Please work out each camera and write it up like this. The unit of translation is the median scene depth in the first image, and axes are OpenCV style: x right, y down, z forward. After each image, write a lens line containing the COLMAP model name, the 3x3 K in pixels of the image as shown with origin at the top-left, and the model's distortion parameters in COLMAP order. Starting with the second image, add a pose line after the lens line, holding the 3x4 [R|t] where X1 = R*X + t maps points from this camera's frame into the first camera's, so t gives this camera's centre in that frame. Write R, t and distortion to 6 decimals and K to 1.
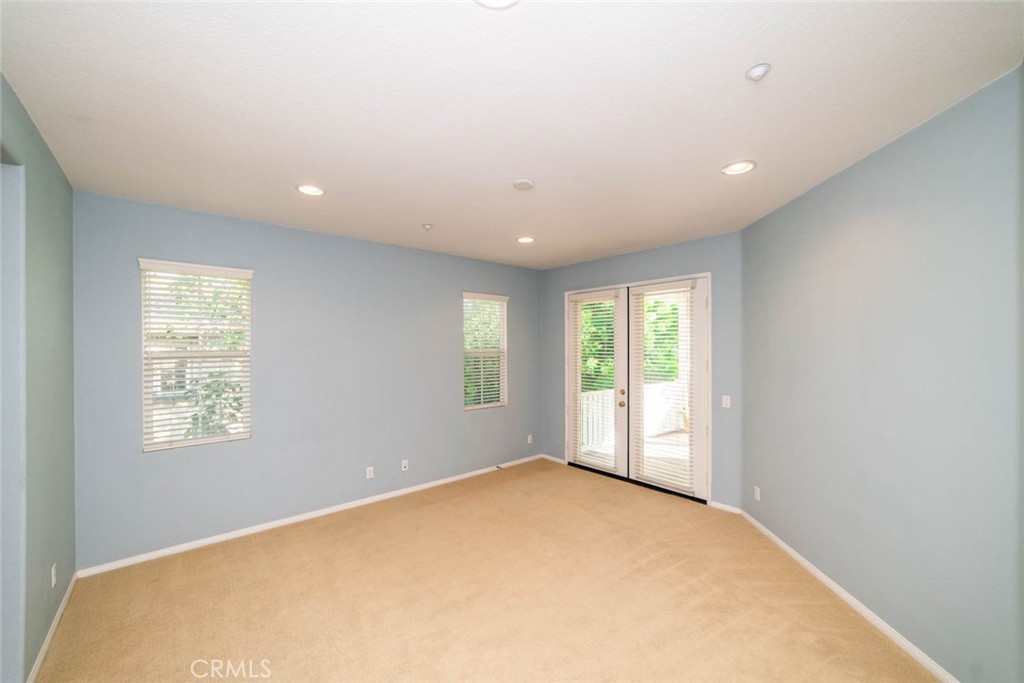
lens RADIAL K [[399.2, 0, 509.3], [0, 399.2, 344.4], [0, 0, 1]] dist [-0.017494, 0.003111]
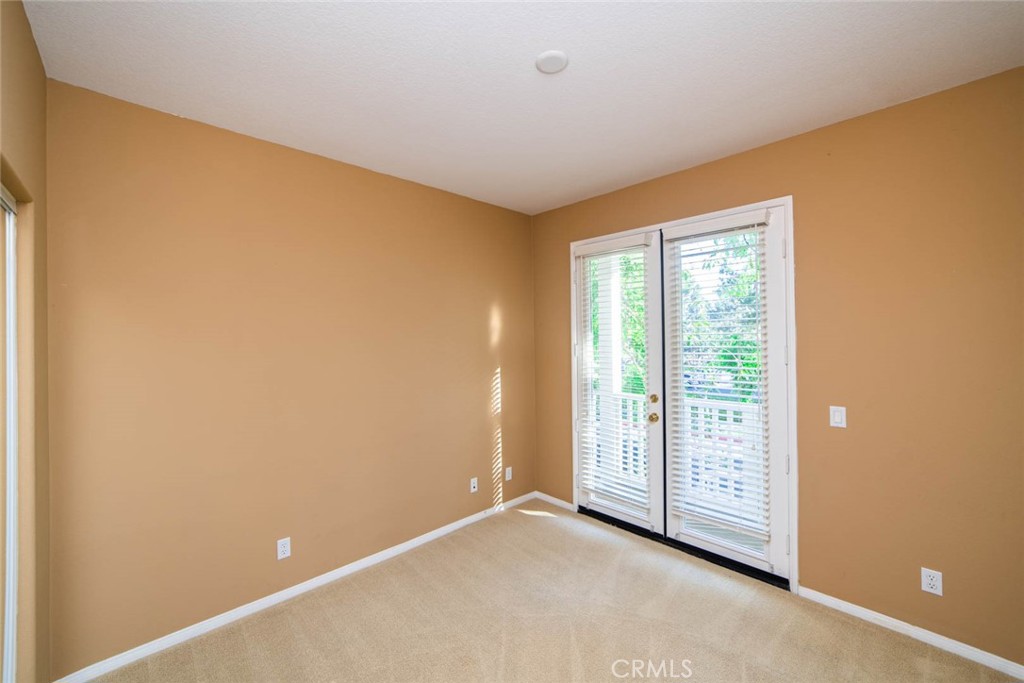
lens RADIAL K [[399.2, 0, 522.0], [0, 399.2, 343.6], [0, 0, 1]] dist [-0.017494, 0.003111]
pose [[0.998835, -0.002727, 0.048172, 0.046538], [0.002155, 0.999927, 0.011911, 0.025574], [-0.048201, -0.011793, 0.998768, 0.386177]]
